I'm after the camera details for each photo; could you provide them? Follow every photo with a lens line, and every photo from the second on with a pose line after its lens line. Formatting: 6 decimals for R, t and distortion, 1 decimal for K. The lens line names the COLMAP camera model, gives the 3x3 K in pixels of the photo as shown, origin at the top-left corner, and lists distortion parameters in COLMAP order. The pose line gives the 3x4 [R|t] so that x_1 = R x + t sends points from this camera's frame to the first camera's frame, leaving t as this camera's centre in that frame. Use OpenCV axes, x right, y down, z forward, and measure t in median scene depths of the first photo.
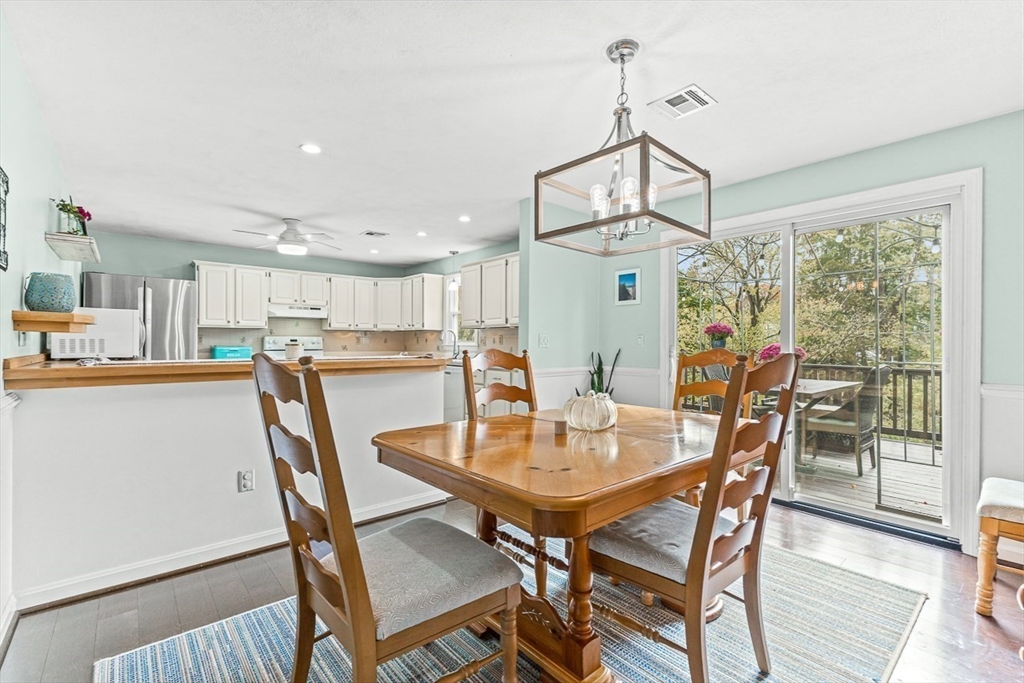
lens RADIAL K [[448.7, 0, 512.0], [0, 448.7, 341.5], [0, 0, 1]] dist [-0.004154, -0.000402]
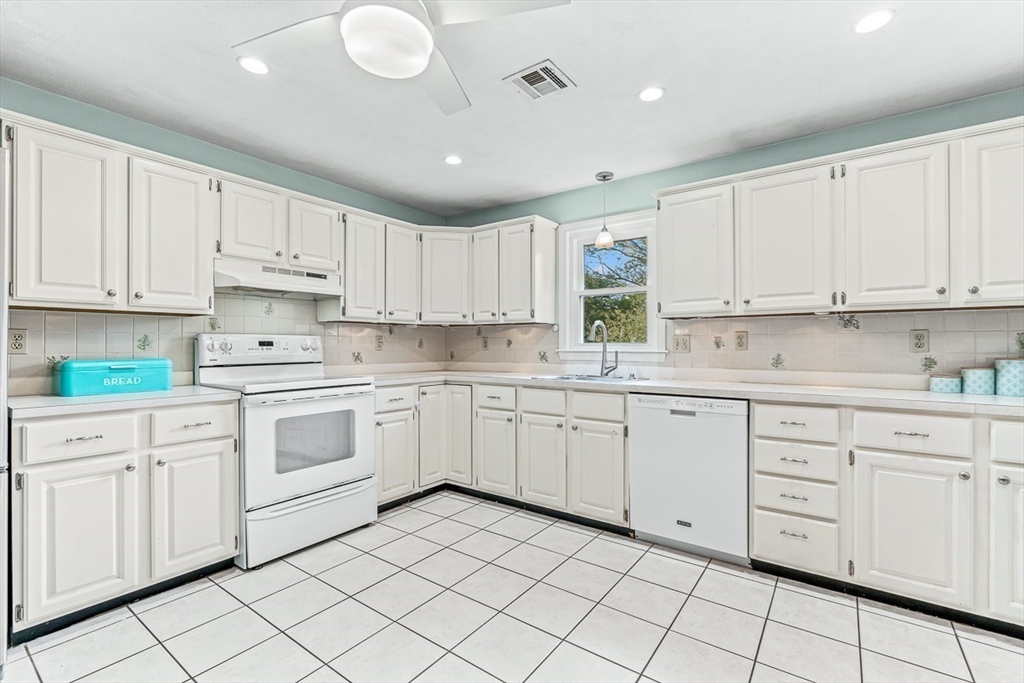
lens RADIAL K [[448.7, 0, 512.0], [0, 448.7, 341.5], [0, 0, 1]] dist [-0.004154, -0.000402]
pose [[0.973282, -0.002241, 0.229602, -0.346299], [0.003434, 0.999983, -0.004796, -0.001107], [-0.229587, 0.005456, 0.973273, 0.495500]]
